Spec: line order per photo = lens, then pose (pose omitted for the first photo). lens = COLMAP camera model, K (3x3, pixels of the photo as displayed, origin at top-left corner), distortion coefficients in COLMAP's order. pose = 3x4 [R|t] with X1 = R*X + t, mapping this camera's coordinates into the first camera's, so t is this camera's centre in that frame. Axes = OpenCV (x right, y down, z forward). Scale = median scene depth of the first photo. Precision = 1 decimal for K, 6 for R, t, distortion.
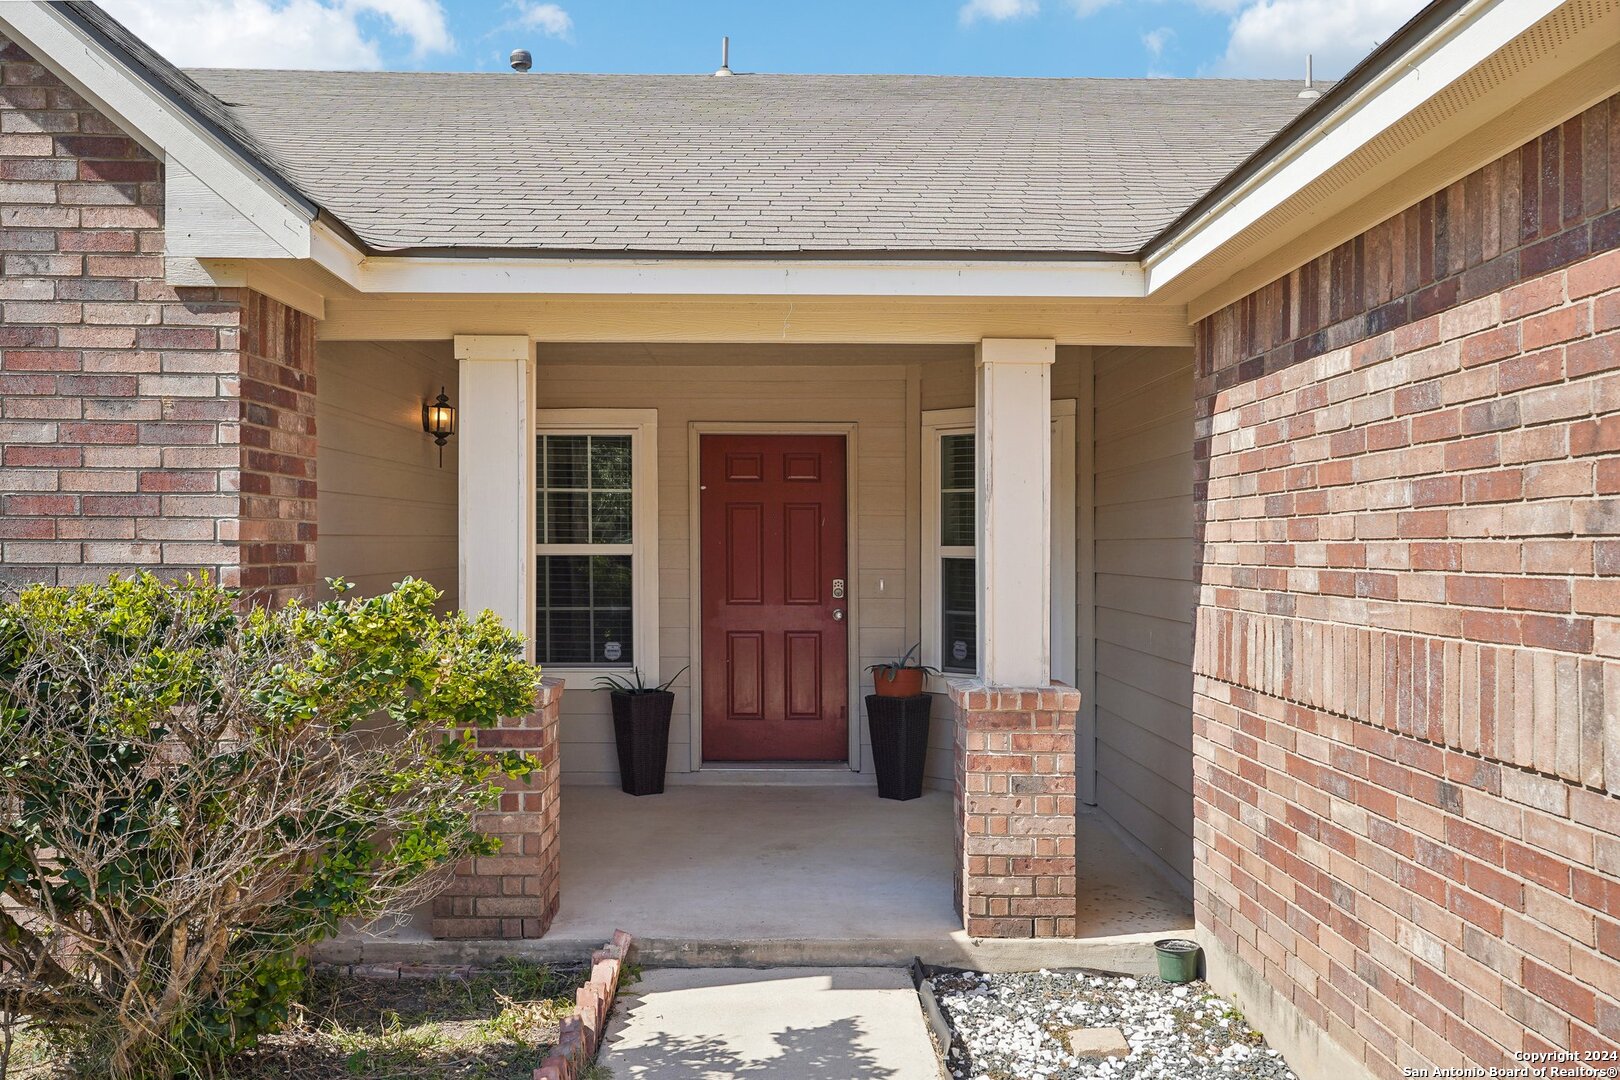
lens RADIAL K [[1379.1, 0, 810.0], [0, 1379.1, 540.0], [0, 0, 1]] dist [-0.002289, -0.003718]
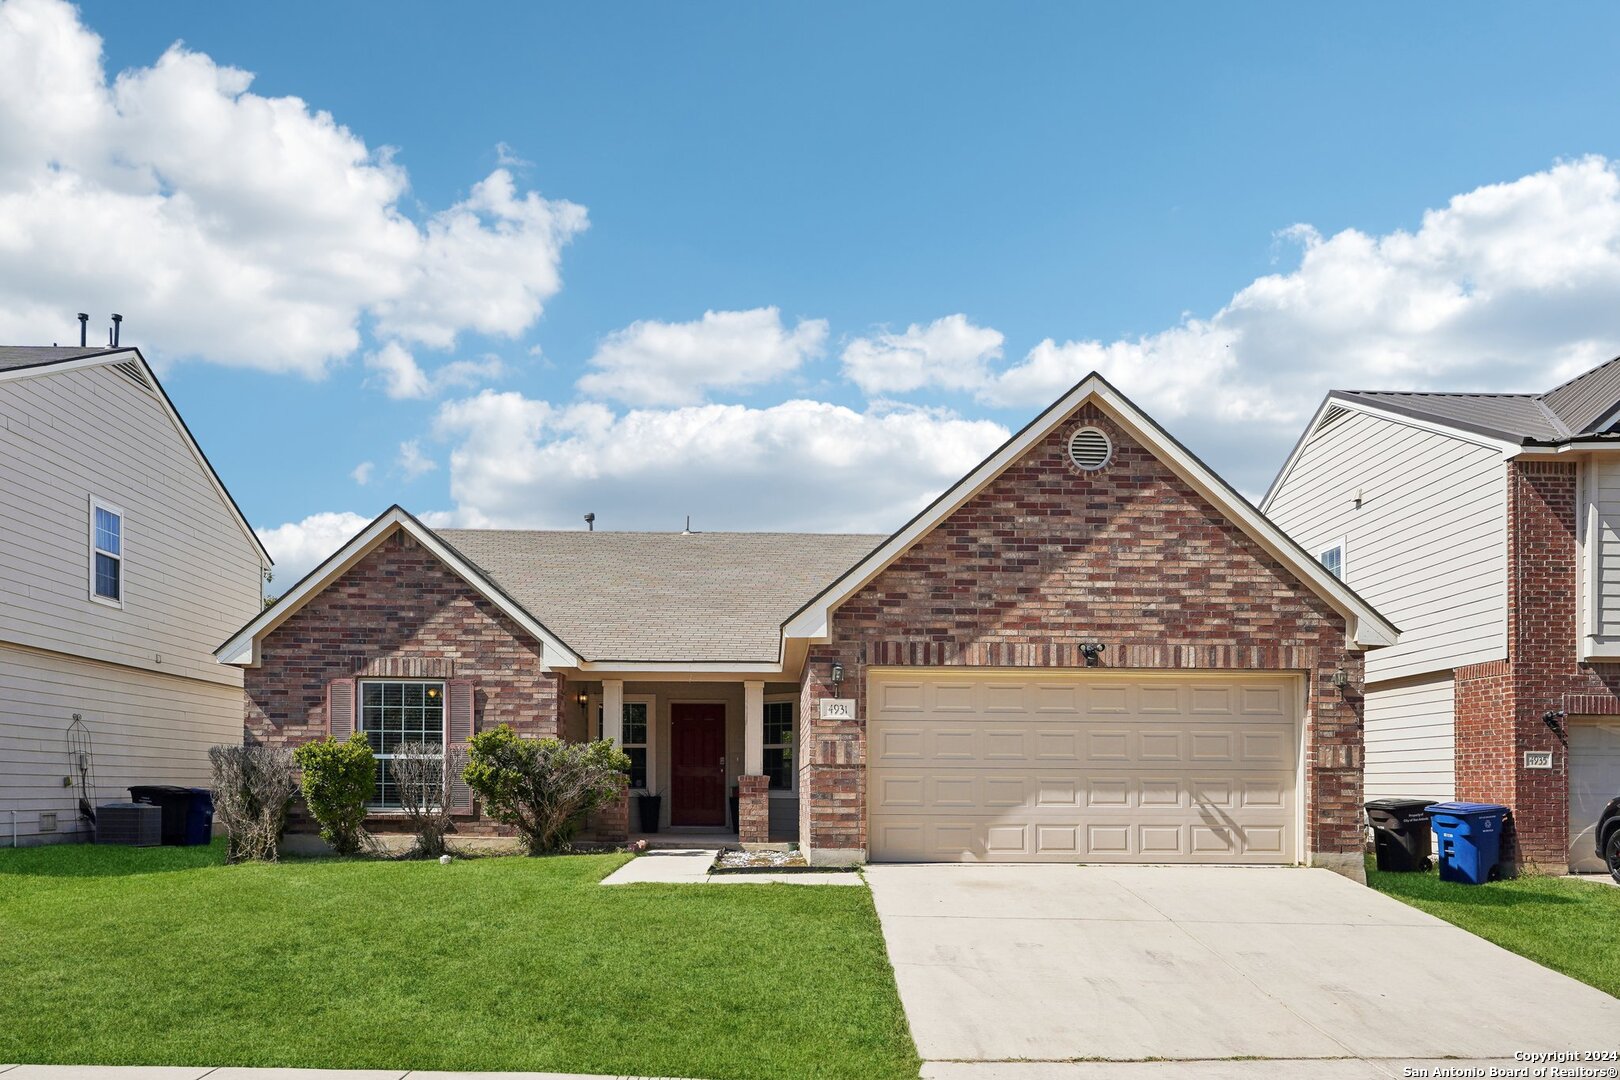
lens RADIAL K [[1293.7, 0, 808.4], [0, 1293.7, 784.3], [0, 0, 1]] dist [-0.003717, -0.000610]
pose [[0.999933, 0.002561, 0.011331, 0.307641], [-0.002541, 0.999995, -0.001784, 0.162610], [-0.011336, 0.001755, 0.999934, -2.944469]]
